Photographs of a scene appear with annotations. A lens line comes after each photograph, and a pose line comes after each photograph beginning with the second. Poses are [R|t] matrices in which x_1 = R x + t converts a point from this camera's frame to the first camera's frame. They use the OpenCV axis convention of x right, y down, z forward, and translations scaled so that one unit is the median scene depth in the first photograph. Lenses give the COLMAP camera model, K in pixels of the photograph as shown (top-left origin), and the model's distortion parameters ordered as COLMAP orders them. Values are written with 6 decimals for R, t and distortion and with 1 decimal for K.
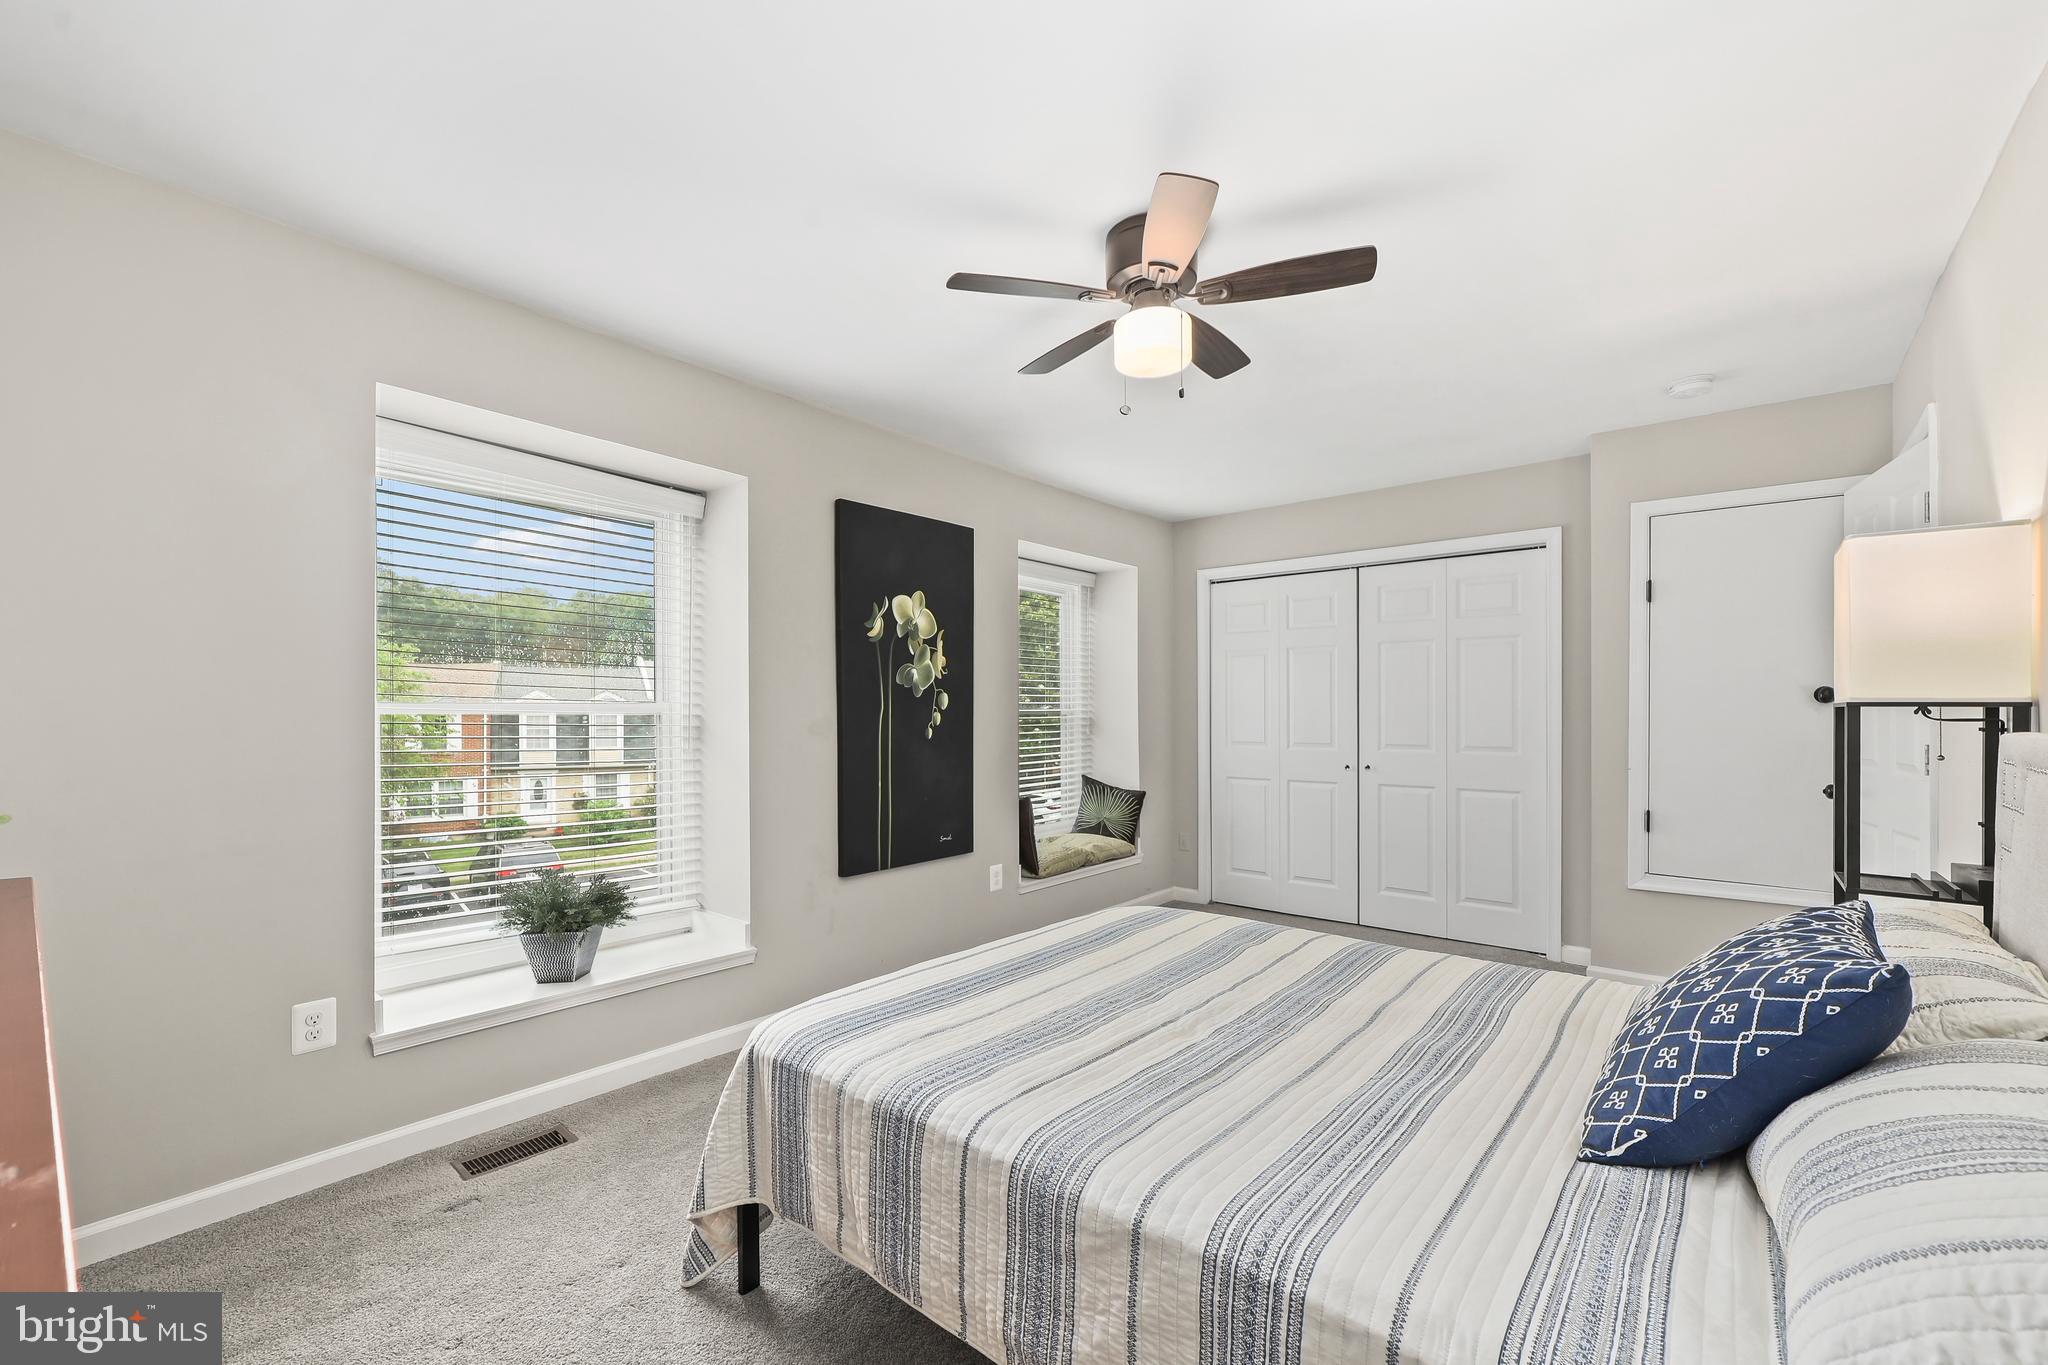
lens RADIAL K [[832.5, 0, 1030.6], [0, 832.5, 708.6], [0, 0, 1]] dist [0.001926, 0.000090]
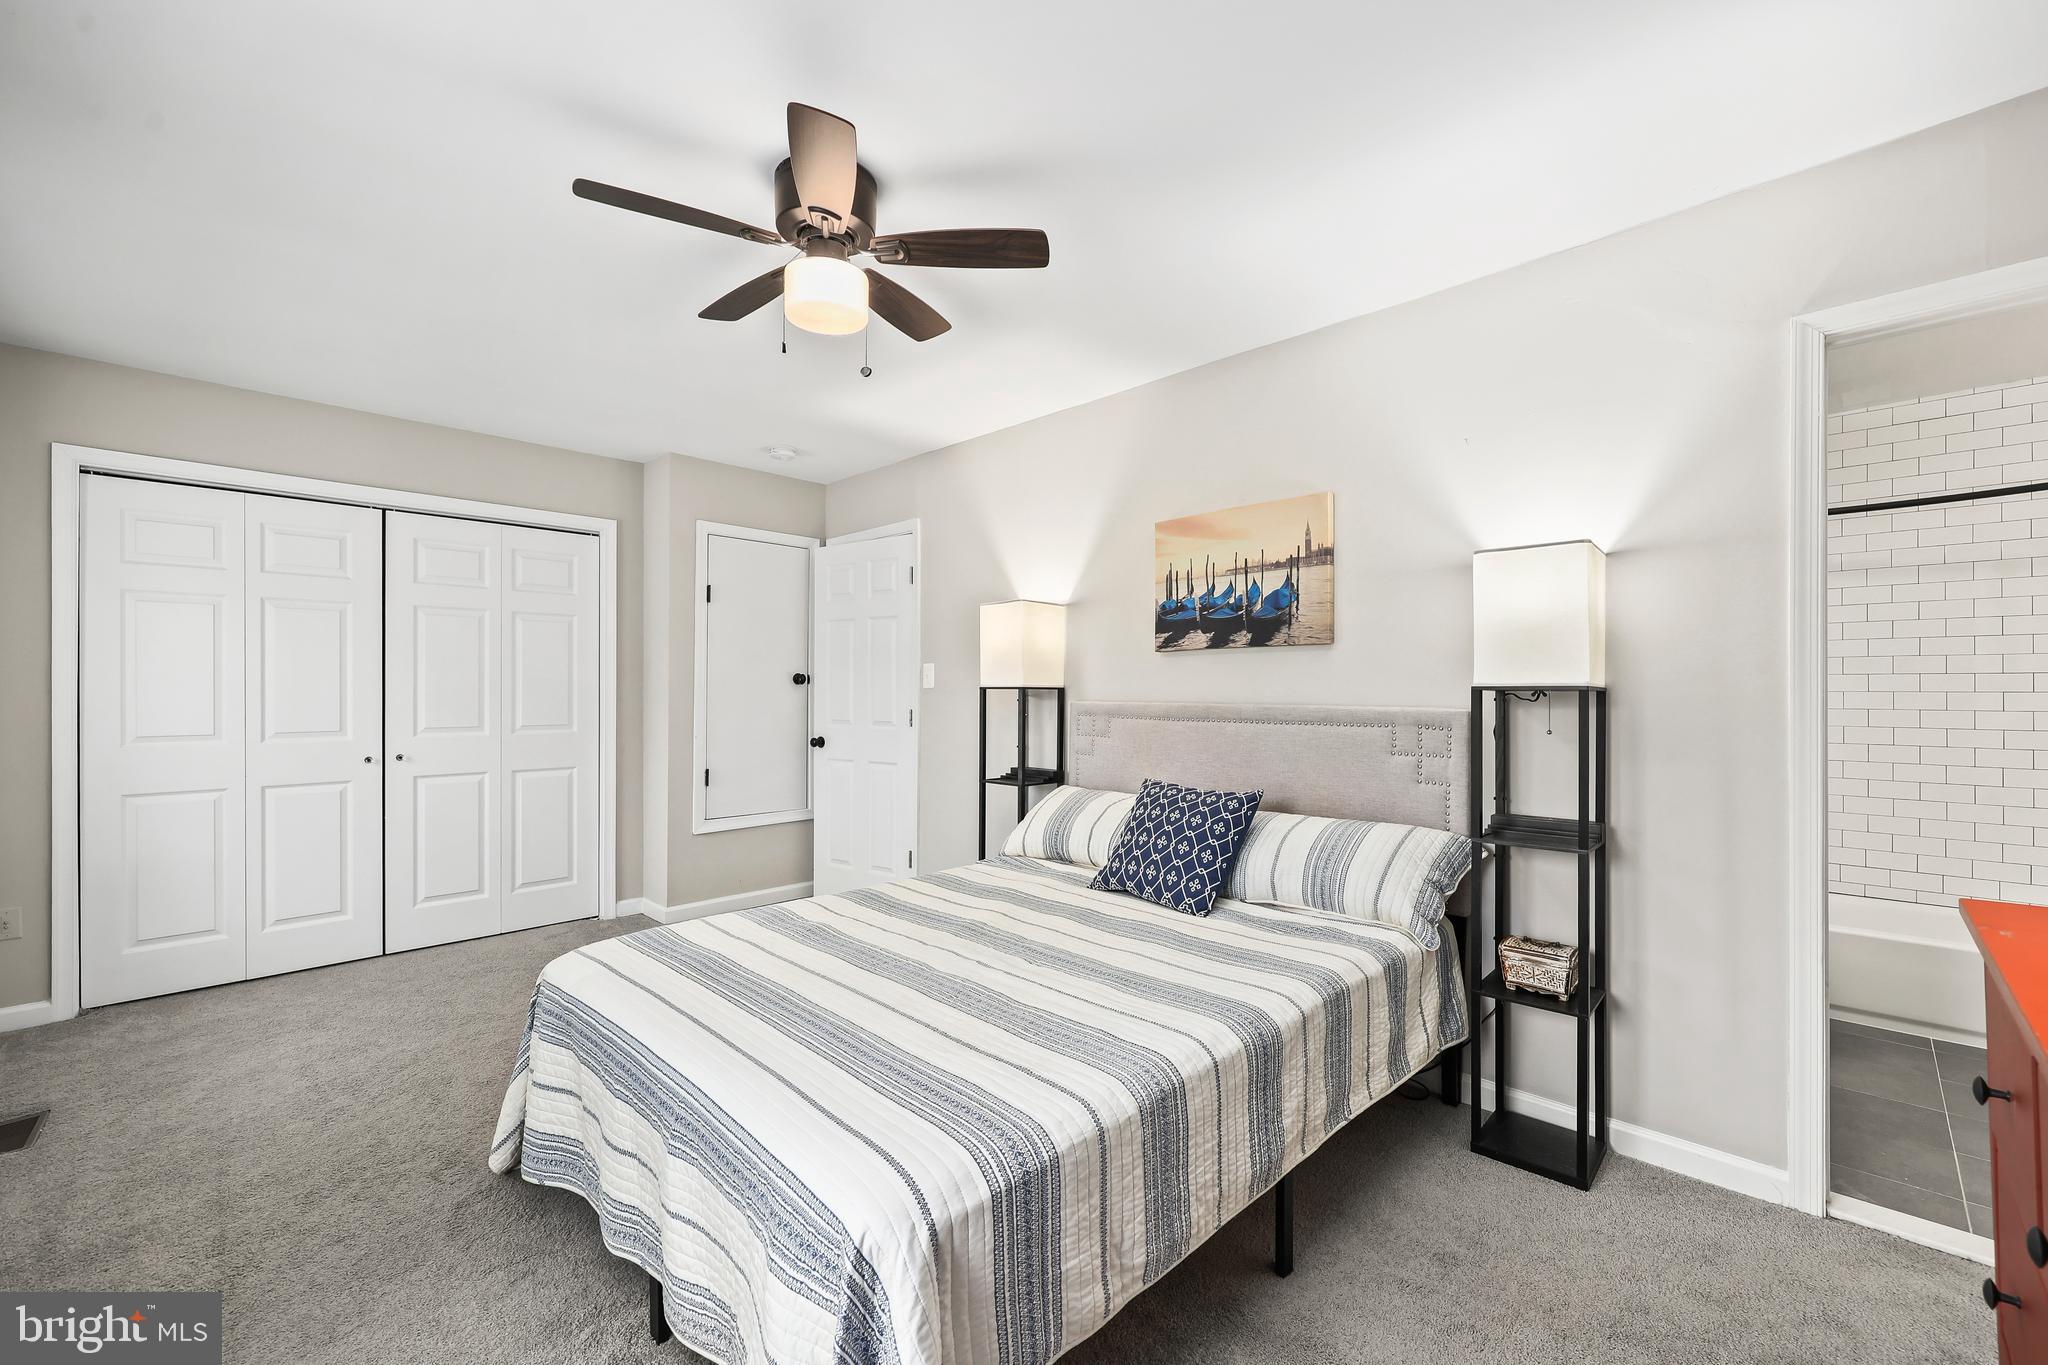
lens RADIAL K [[828.2, 0, 1024.0], [0, 828.2, 682.5], [0, 0, 1]] dist [0.001262, 0.000279]
pose [[0.097437, 0.008048, 0.995209, -0.394397], [-0.007039, 0.999948, -0.007397, -0.001507], [-0.995217, -0.006285, 0.097489, 0.358736]]
